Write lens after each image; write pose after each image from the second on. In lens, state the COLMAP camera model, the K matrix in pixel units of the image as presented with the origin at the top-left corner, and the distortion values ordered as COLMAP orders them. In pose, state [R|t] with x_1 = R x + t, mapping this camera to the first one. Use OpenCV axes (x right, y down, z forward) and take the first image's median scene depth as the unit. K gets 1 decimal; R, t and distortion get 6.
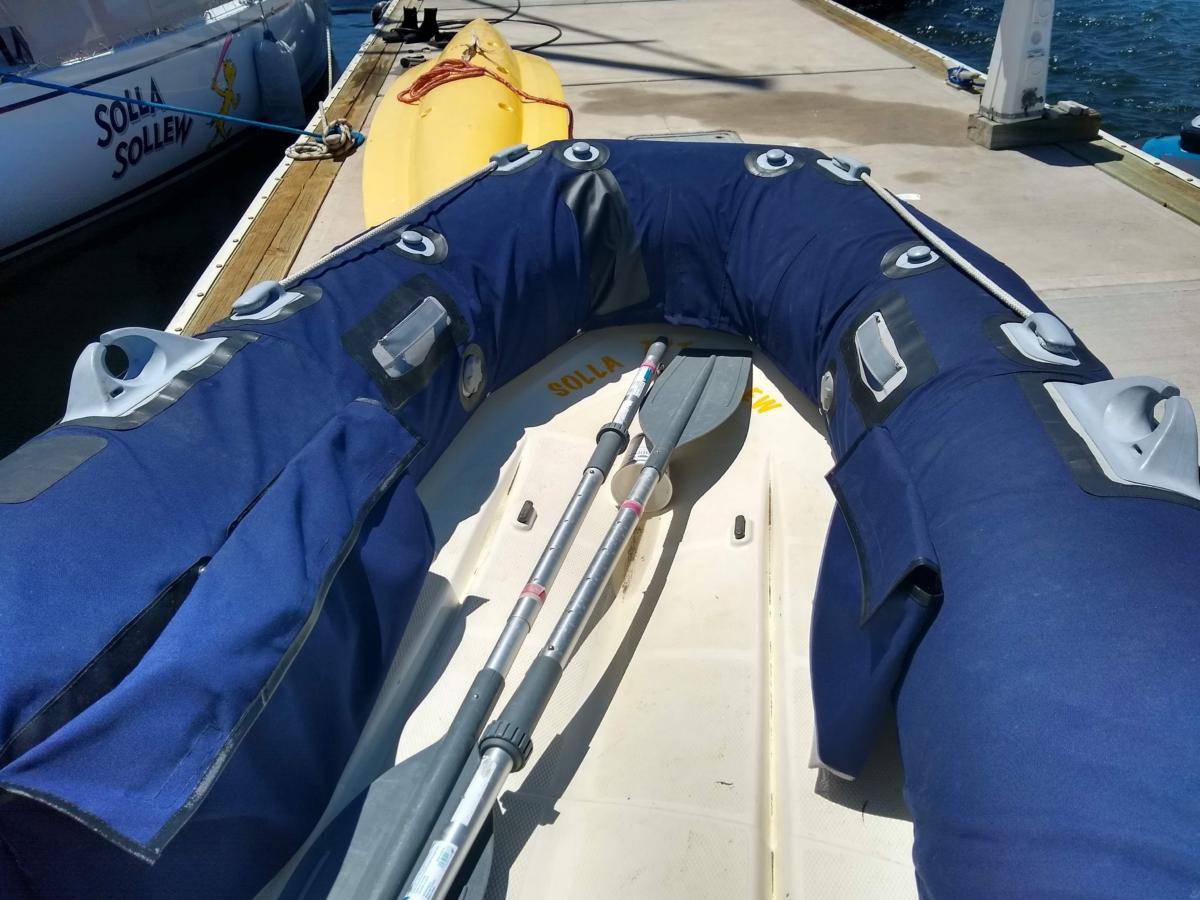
lens RADIAL K [[933.0, 0, 610.4], [0, 933.0, 459.8], [0, 0, 1]] dist [0.003589, -0.001569]
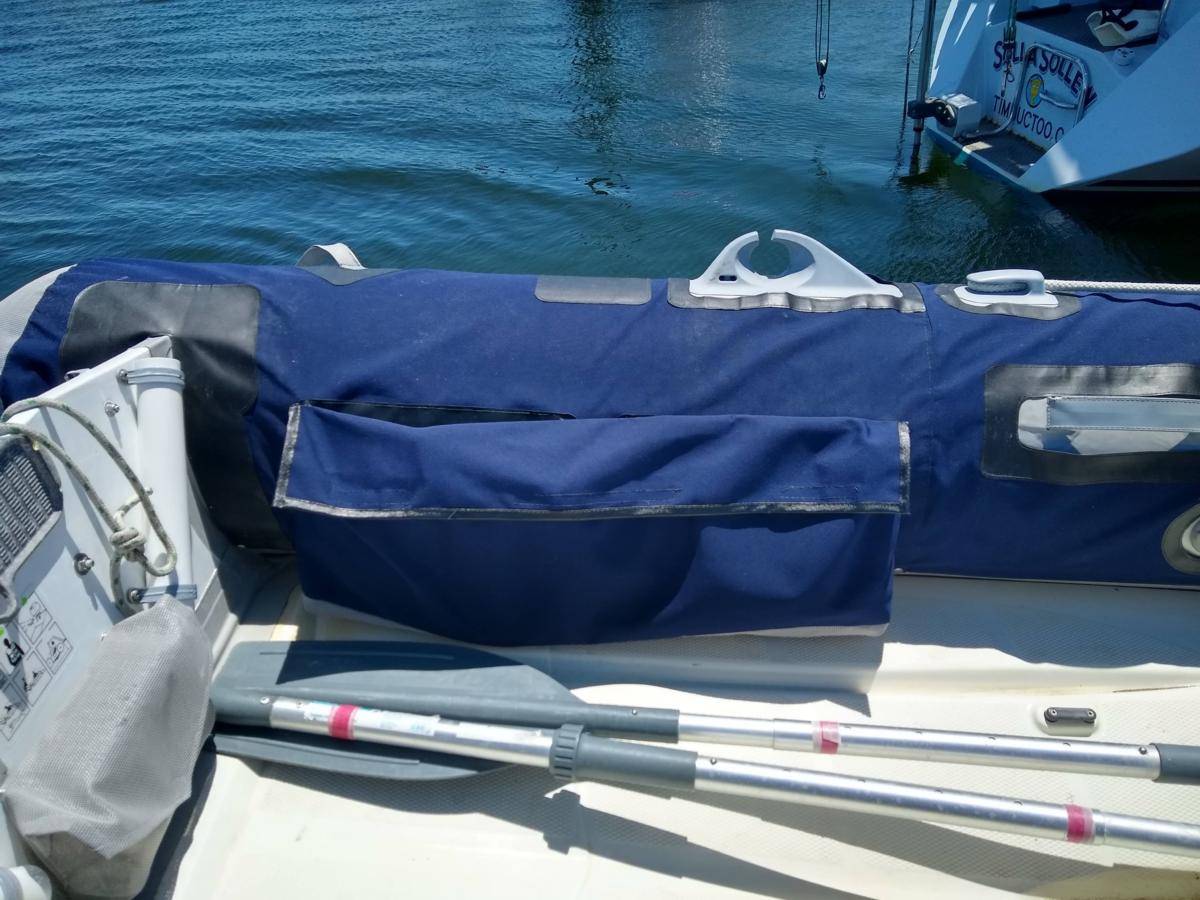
lens RADIAL K [[937.0, 0, 600.0], [0, 937.0, 450.0], [0, 0, 1]] dist [-0.009555, 0.010100]
pose [[0.124969, 0.568056, -0.813447, 0.267133], [-0.474600, 0.754214, 0.453780, -0.202427], [0.871285, 0.329353, 0.363852, 0.314010]]
